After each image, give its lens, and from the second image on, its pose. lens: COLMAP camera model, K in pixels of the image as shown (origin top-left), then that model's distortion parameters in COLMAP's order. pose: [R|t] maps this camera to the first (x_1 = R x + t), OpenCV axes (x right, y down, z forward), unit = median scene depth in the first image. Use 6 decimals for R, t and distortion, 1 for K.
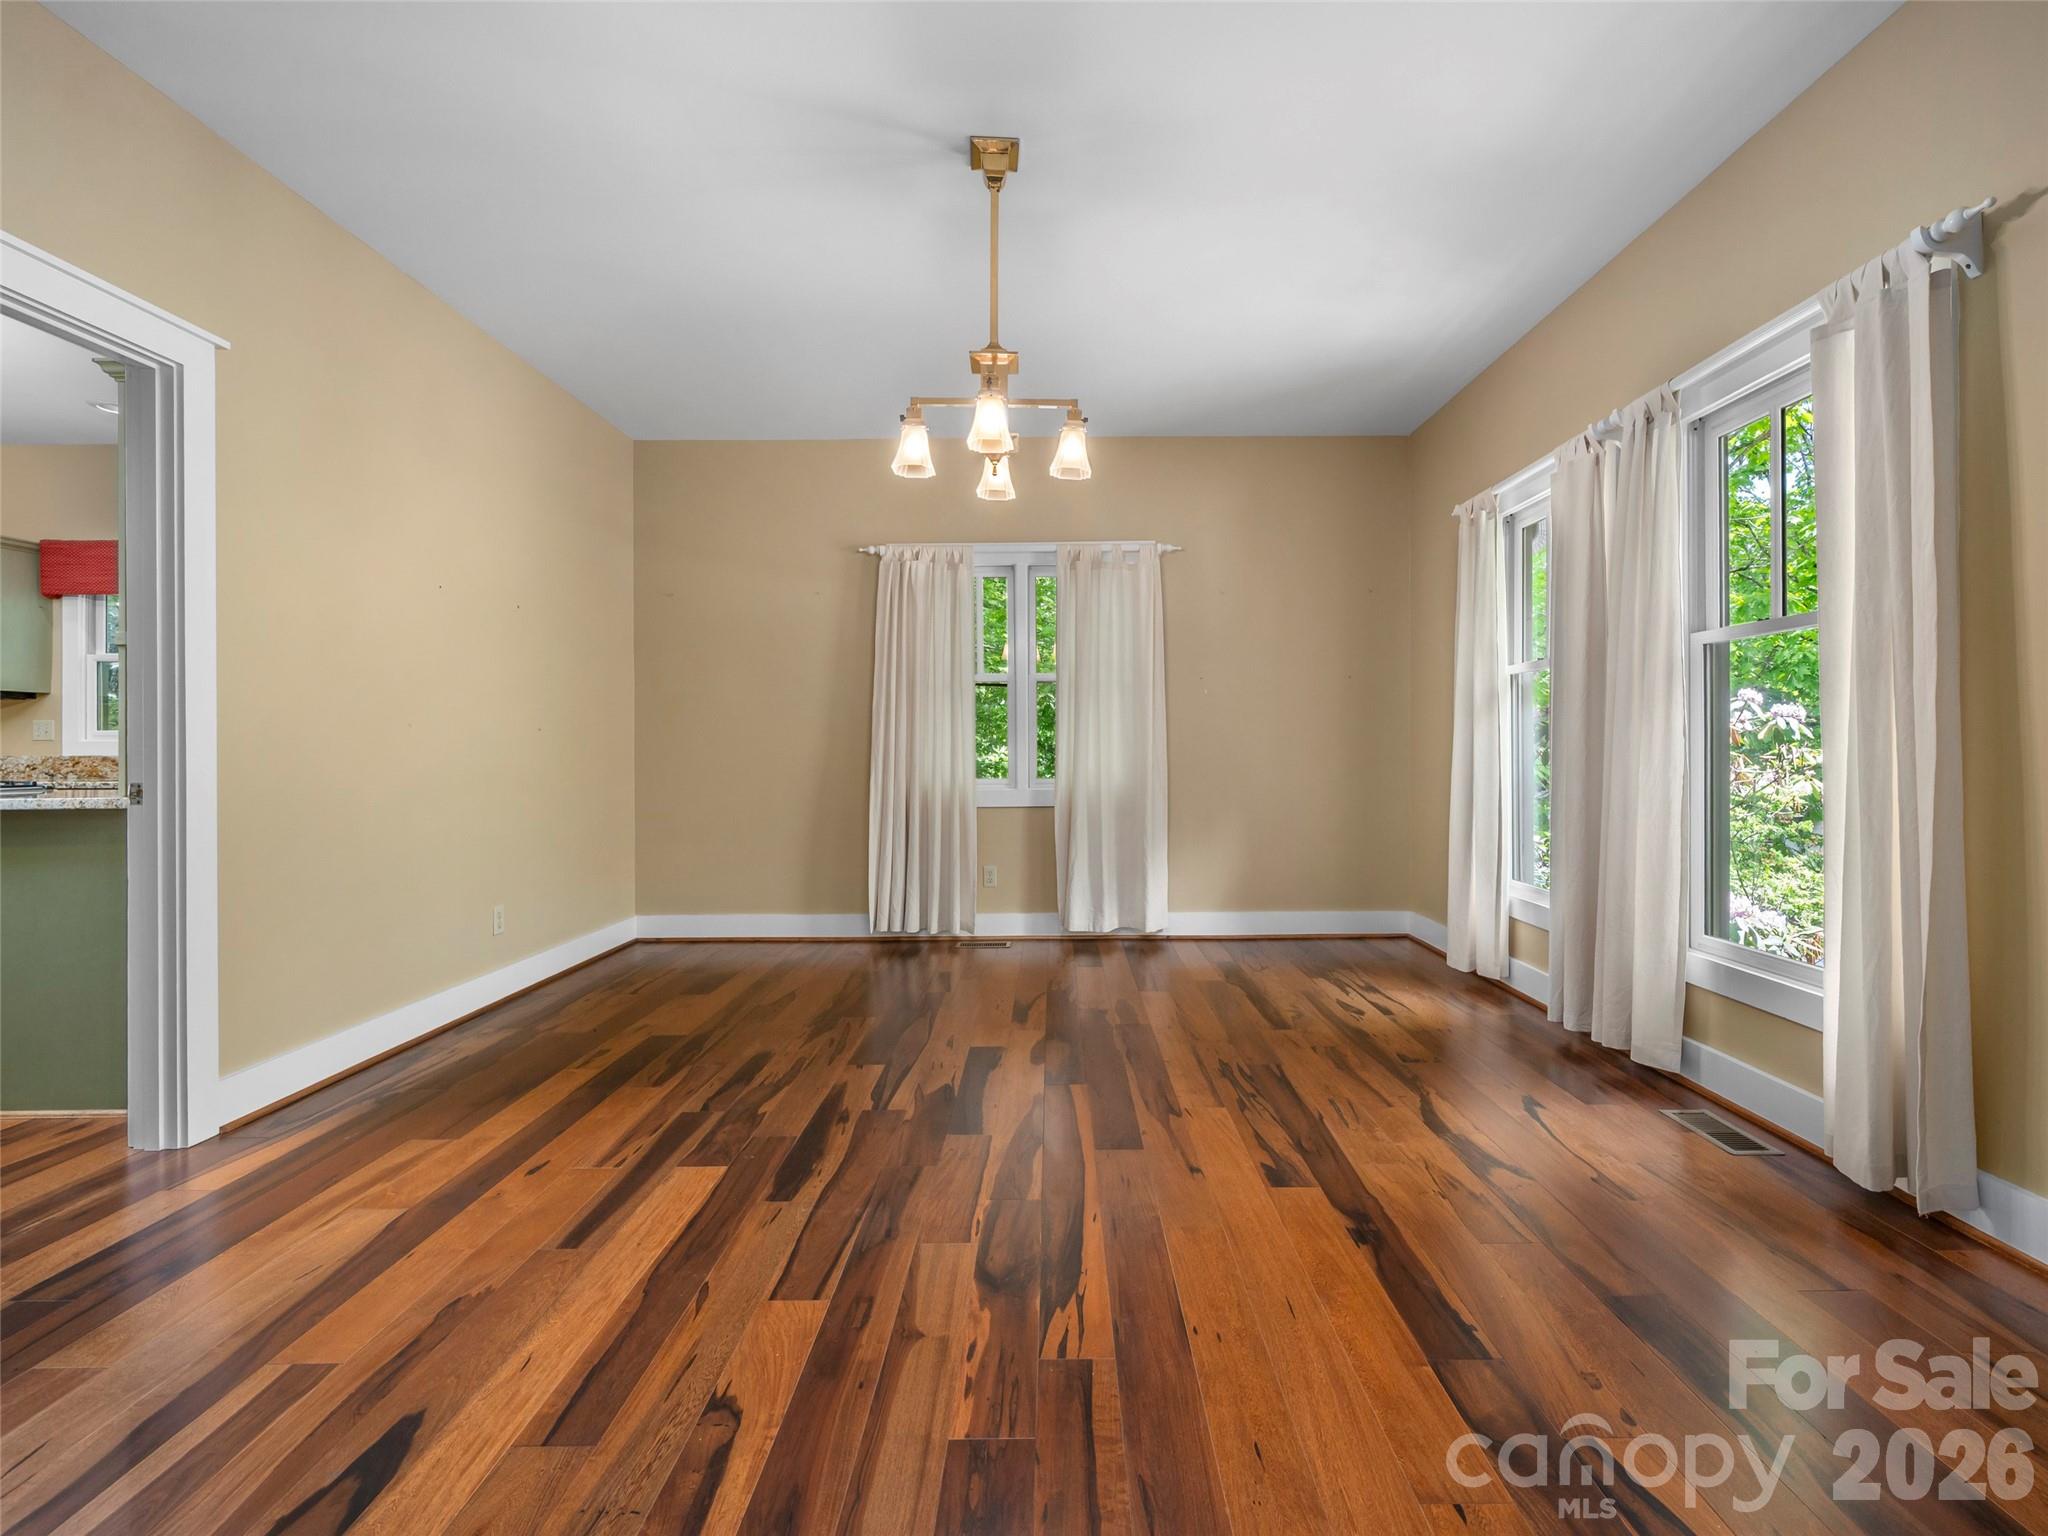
lens RADIAL K [[919.2, 0, 1024.0], [0, 919.2, 768.0], [0, 0, 1]] dist [0.000557, -0.000576]
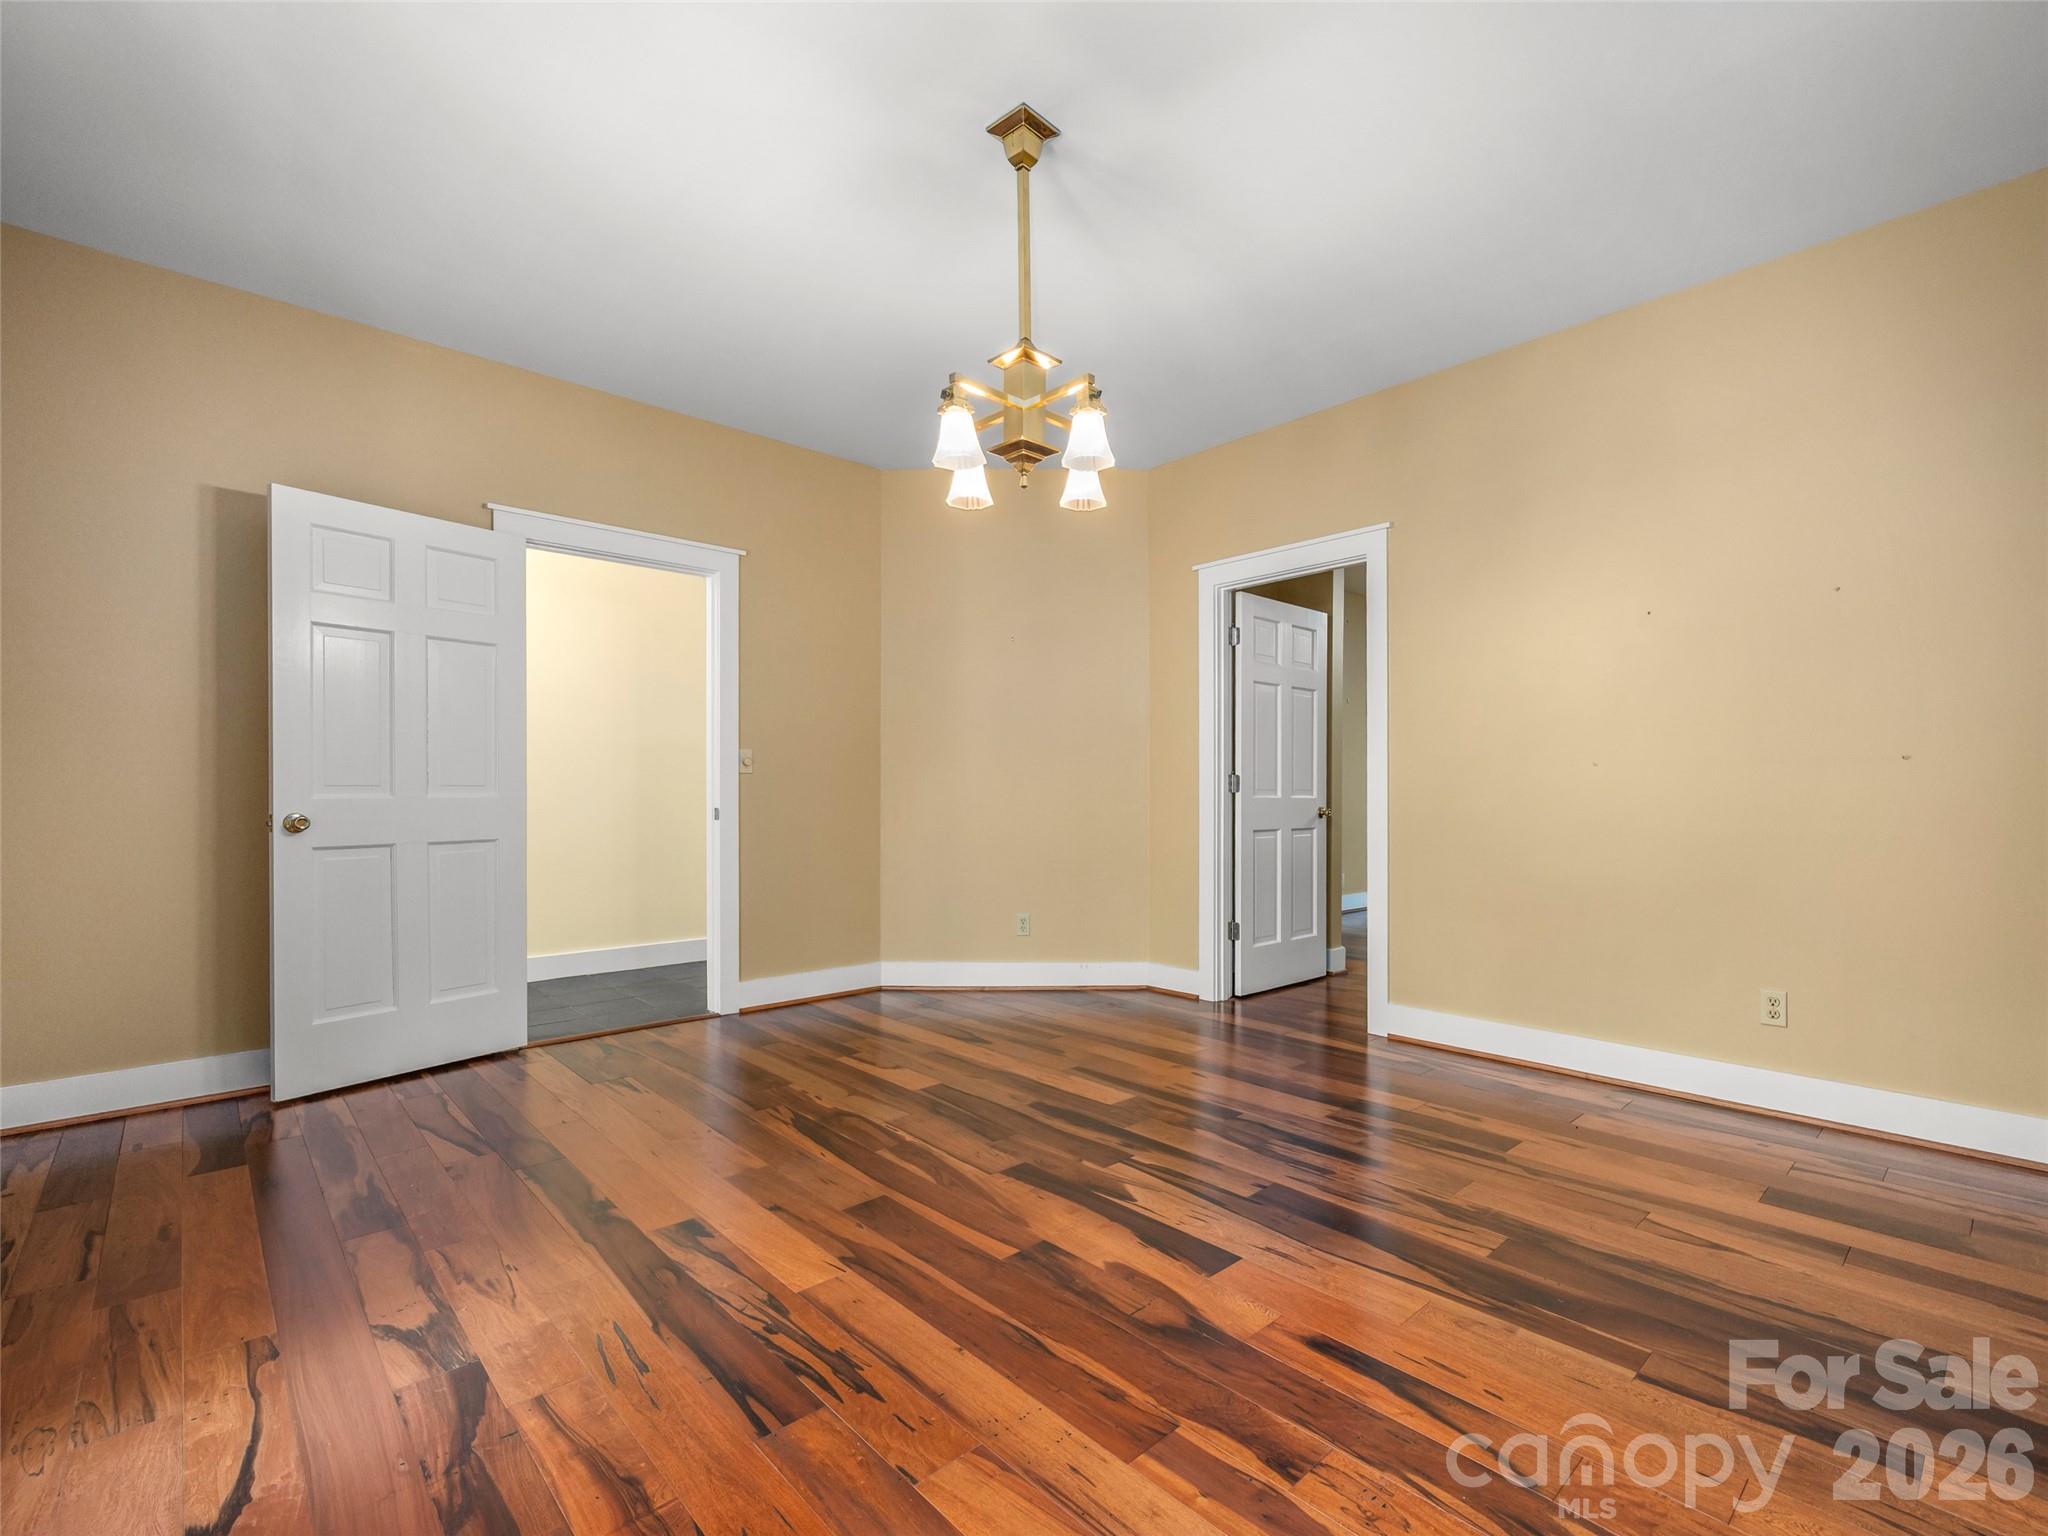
lens RADIAL K [[919.2, 0, 1024.0], [0, 919.2, 768.0], [0, 0, 1]] dist [0.000557, -0.000576]
pose [[-0.727813, -0.013335, -0.685646, 0.592902], [-0.008819, 0.999910, -0.010085, -0.024251], [0.685719, -0.001293, -0.727865, 1.672159]]
